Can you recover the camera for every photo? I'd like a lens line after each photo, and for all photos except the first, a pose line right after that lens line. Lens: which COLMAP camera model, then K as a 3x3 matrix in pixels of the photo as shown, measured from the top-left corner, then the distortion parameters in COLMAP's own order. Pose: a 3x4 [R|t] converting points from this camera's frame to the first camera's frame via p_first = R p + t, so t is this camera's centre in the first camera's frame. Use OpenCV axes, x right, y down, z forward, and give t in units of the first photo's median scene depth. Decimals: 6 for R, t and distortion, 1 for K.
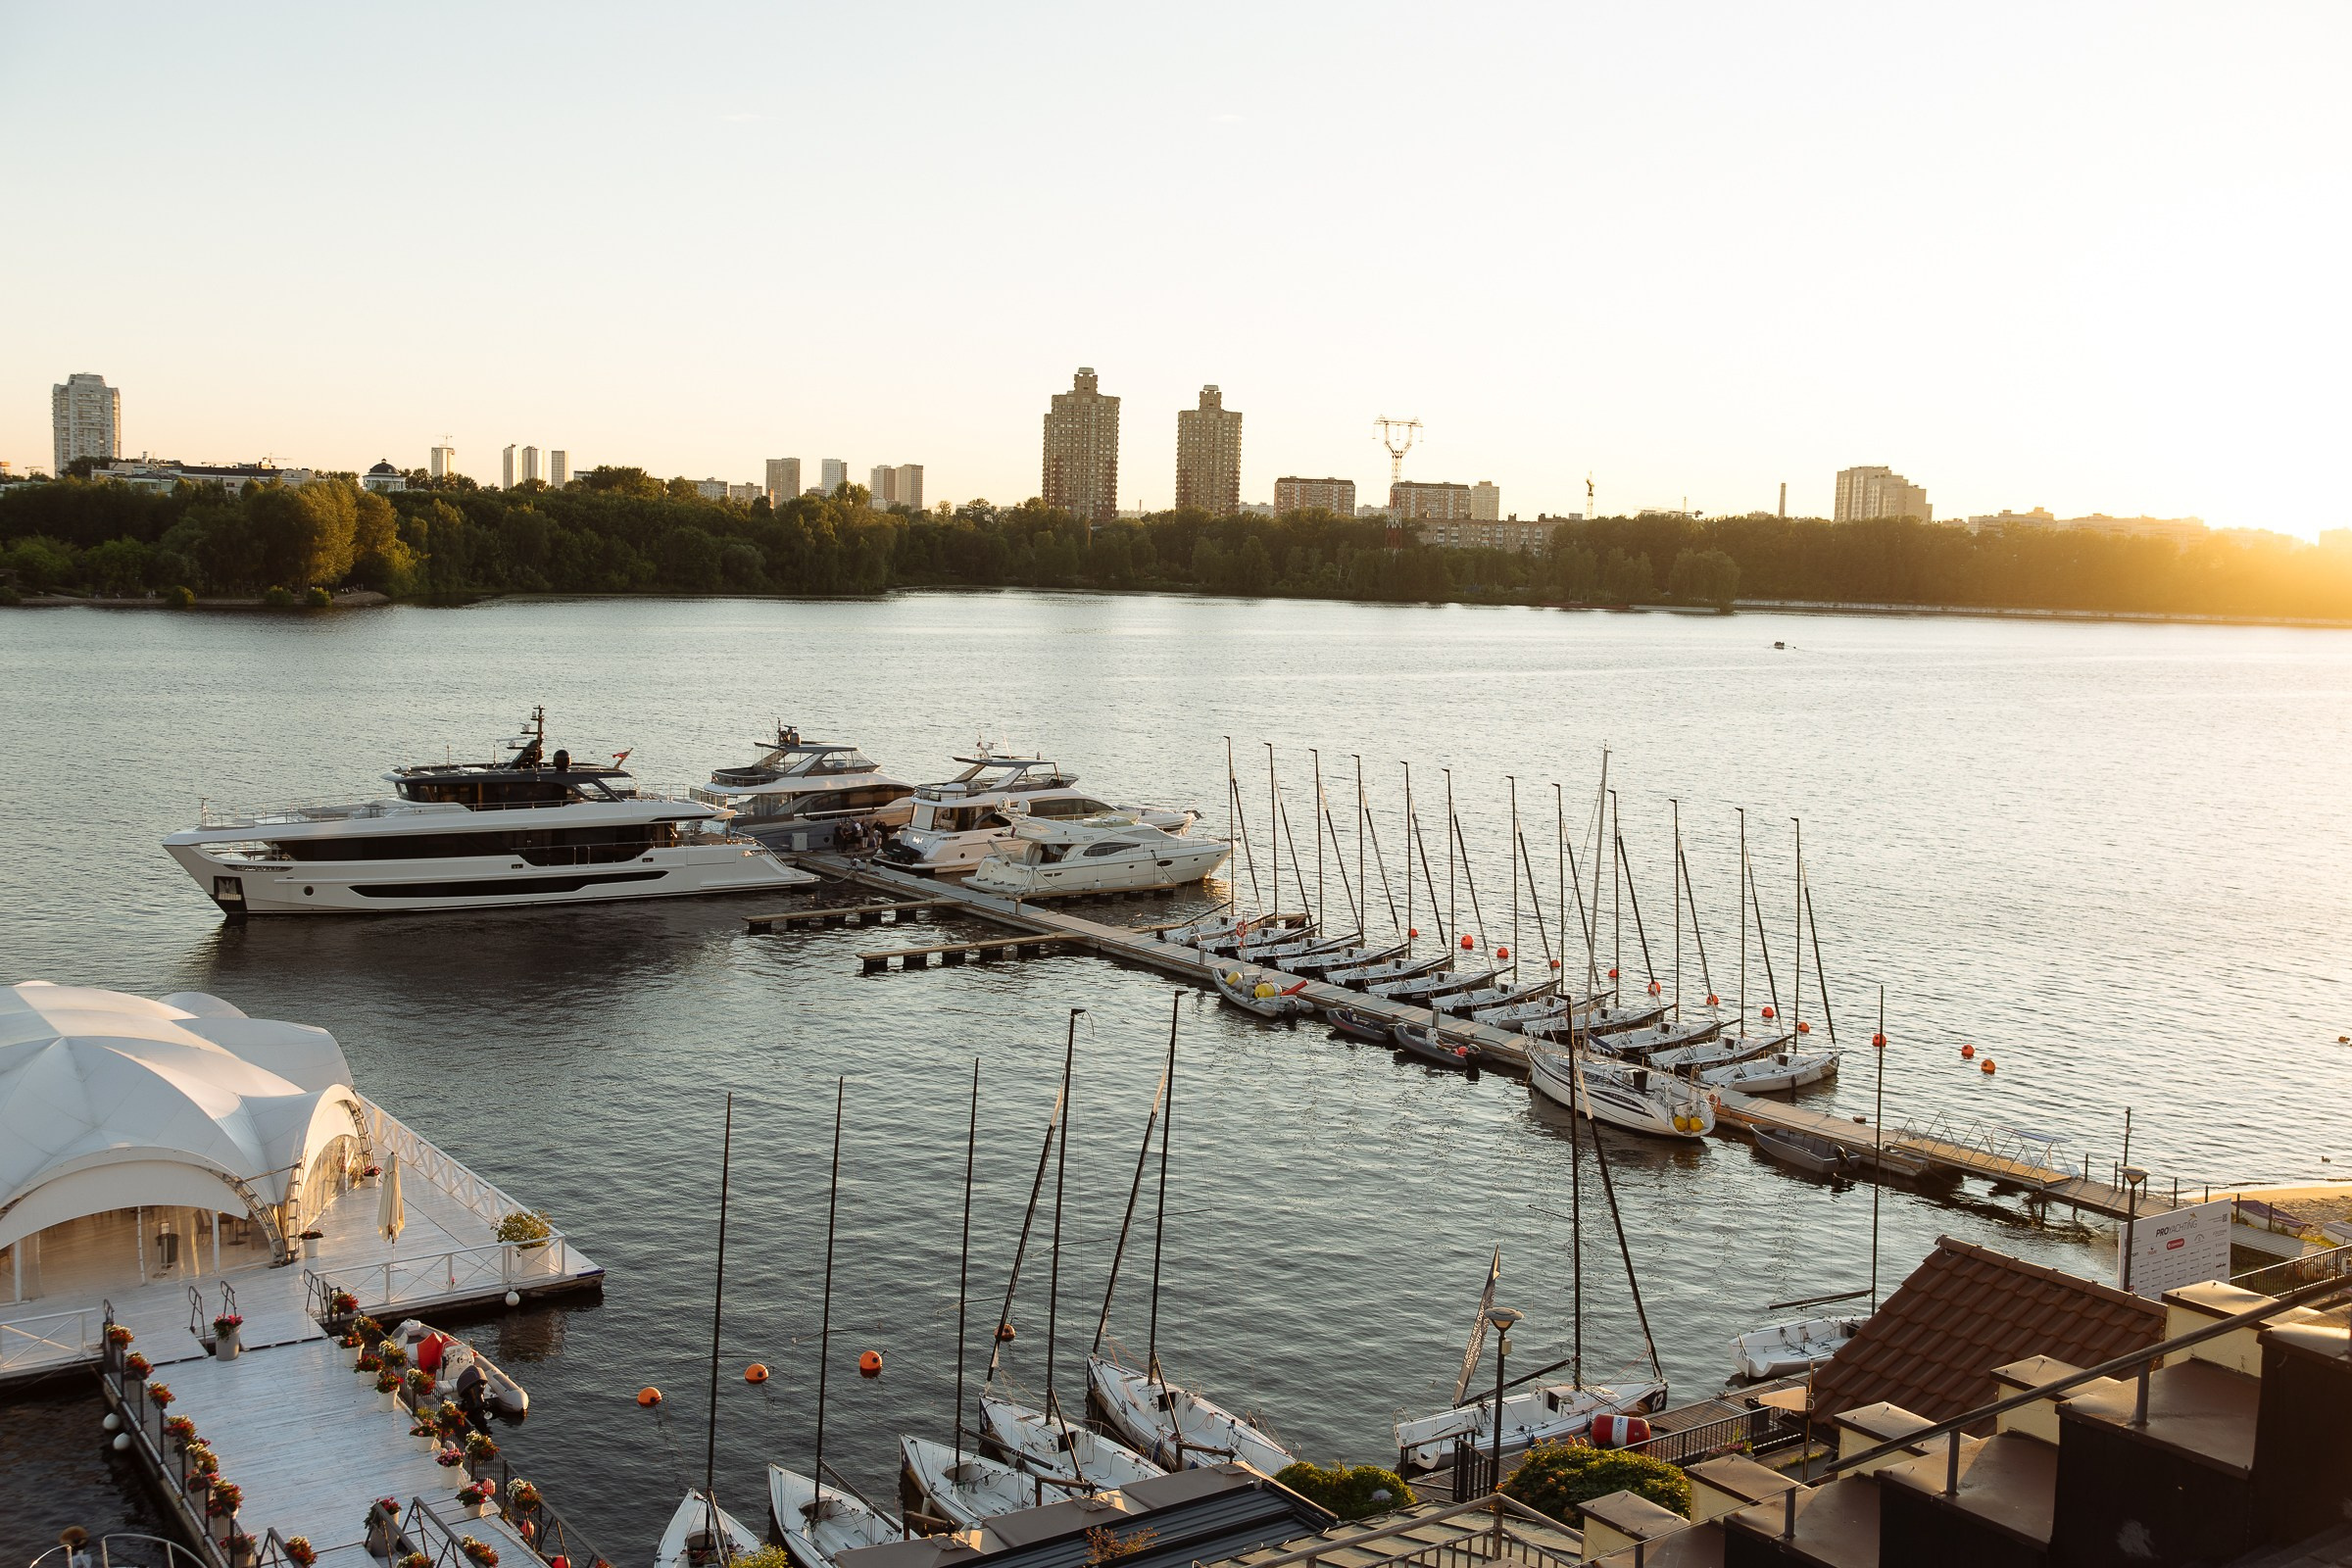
lens RADIAL K [[2337.6, 0, 1176.0], [0, 2337.6, 784.0], [0, 0, 1]] dist [0.024591, 0.021134]
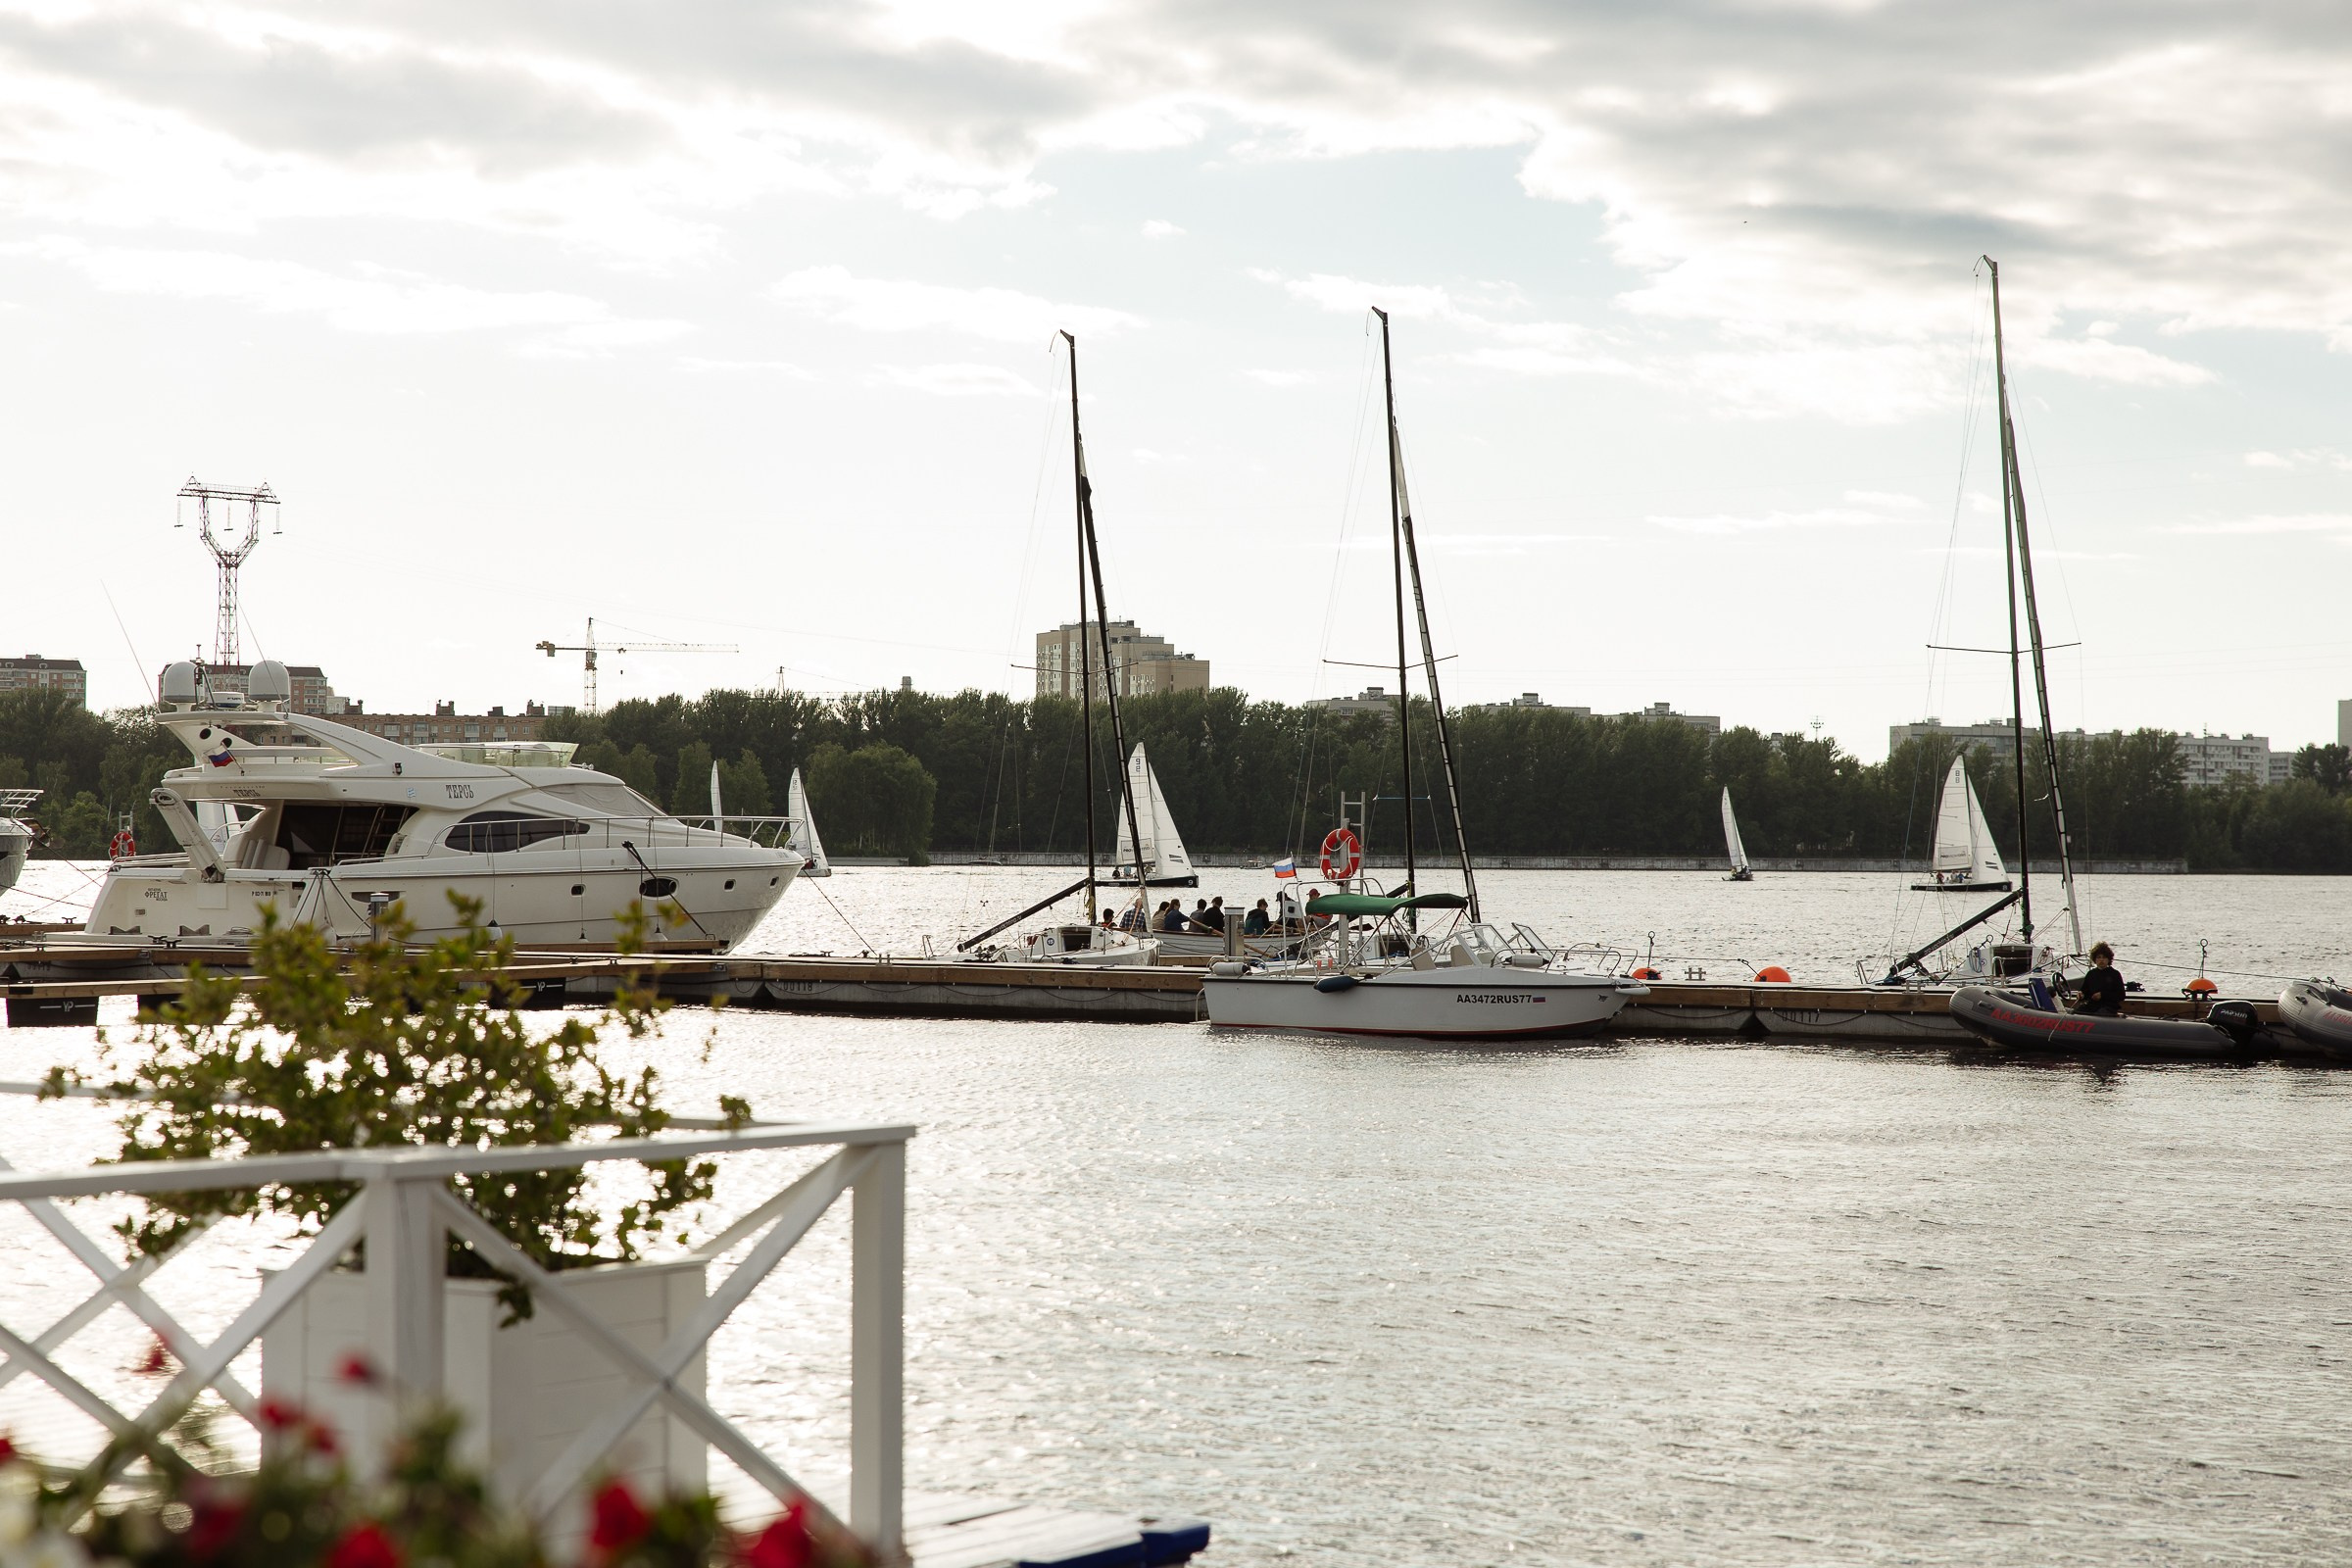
lens RADIAL K [[4568.2, 0, 1176.0], [0, 4568.2, 784.0], [0, 0, 1]] dist [0.014888, 0.198626]
pose [[0.946278, -0.018650, 0.322817, -0.151513], [0.056348, 0.992571, -0.107830, 0.098804], [-0.318408, 0.120227, 0.940299, 0.406959]]
